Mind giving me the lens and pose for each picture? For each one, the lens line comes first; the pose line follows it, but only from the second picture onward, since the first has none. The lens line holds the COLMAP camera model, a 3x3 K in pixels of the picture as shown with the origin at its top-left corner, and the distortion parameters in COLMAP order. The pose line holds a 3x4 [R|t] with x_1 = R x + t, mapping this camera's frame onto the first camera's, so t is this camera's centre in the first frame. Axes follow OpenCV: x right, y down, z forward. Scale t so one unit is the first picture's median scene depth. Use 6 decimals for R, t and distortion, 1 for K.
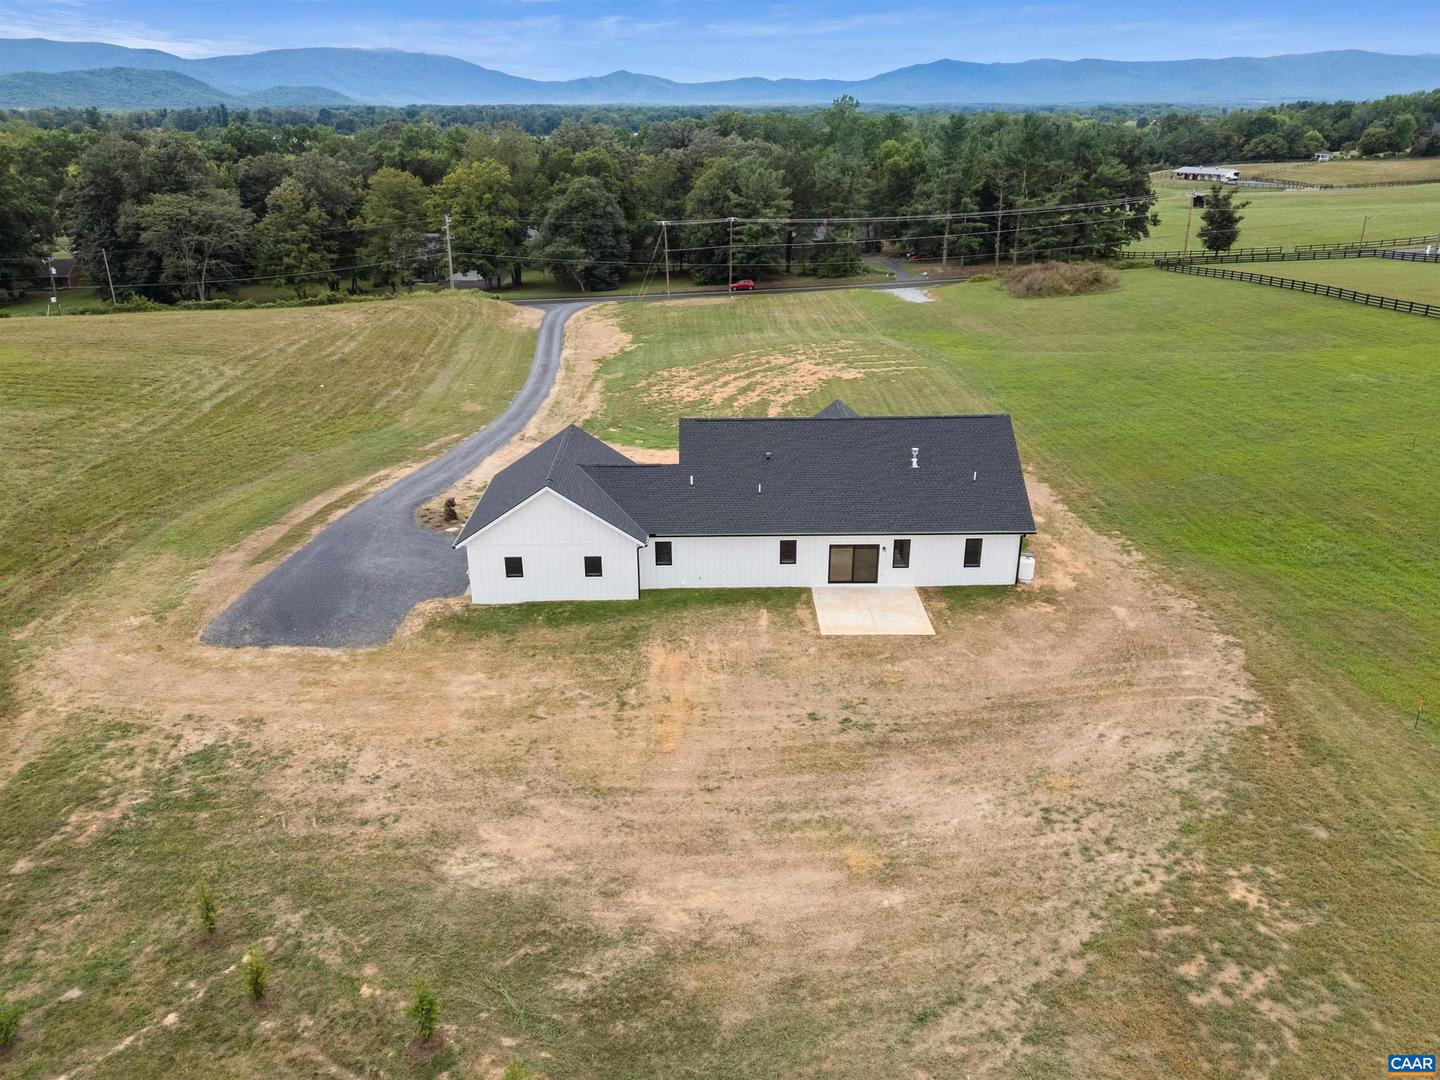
lens RADIAL K [[1029.8, 0, 719.2], [0, 1029.8, 554.9], [0, 0, 1]] dist [0.066953, -0.057335]
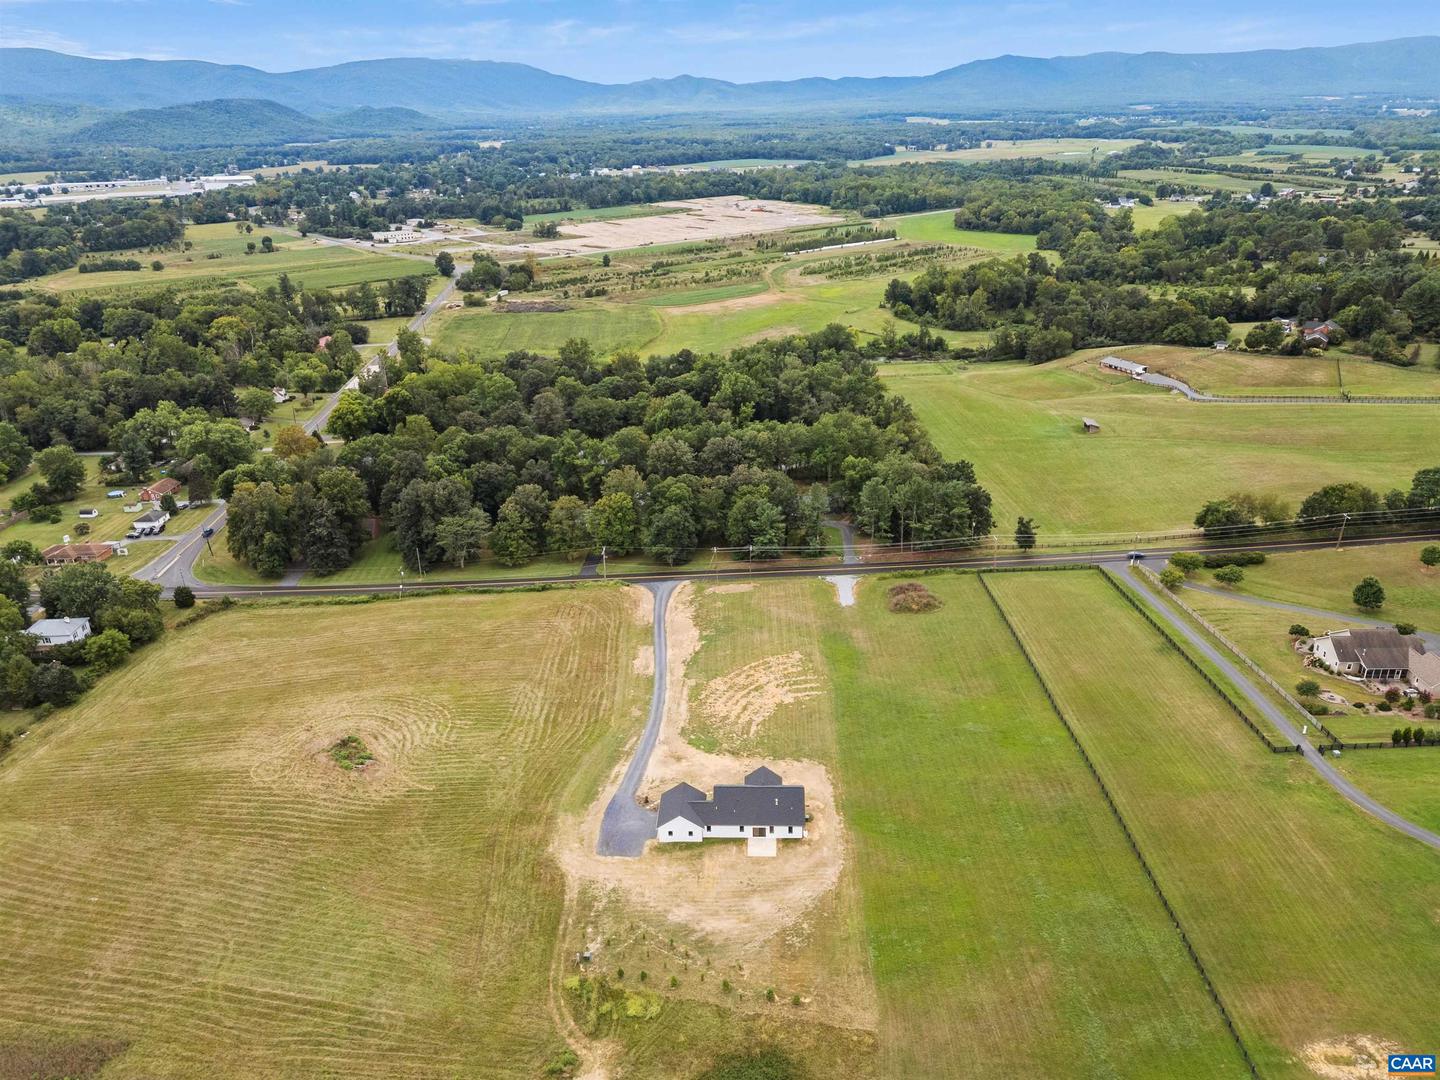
lens RADIAL K [[1029.8, 0, 714.7], [0, 1029.8, 531.4], [0, 0, 1]] dist [0.066953, -0.057335]
pose [[0.998066, 0.003947, -0.062036, 0.200262], [-0.004649, 0.999927, -0.011172, -1.057665], [0.061988, 0.011439, 0.998011, -2.831025]]
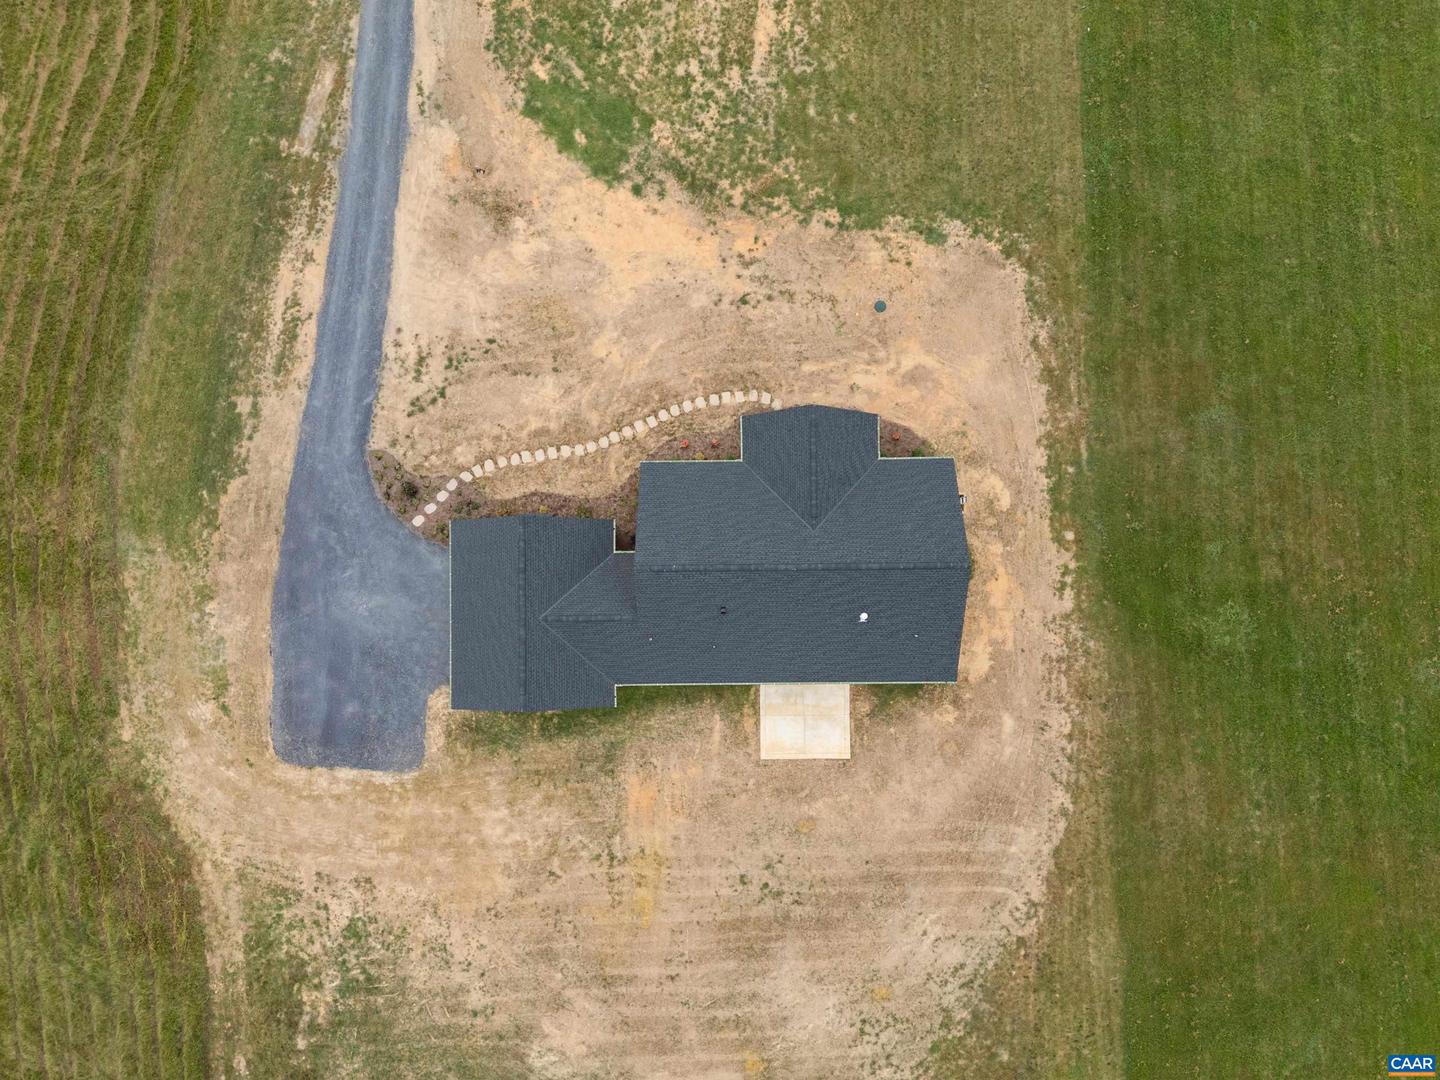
lens RADIAL K [[1029.8, 0, 729.5], [0, 1029.8, 577.0], [0, 0, 1]] dist [0.066953, -0.057335]
pose [[0.999919, 0.005954, -0.011215, 0.068285], [0.007793, 0.409589, 0.912237, -1.088417], [0.010025, -0.912251, 0.409510, 0.632142]]
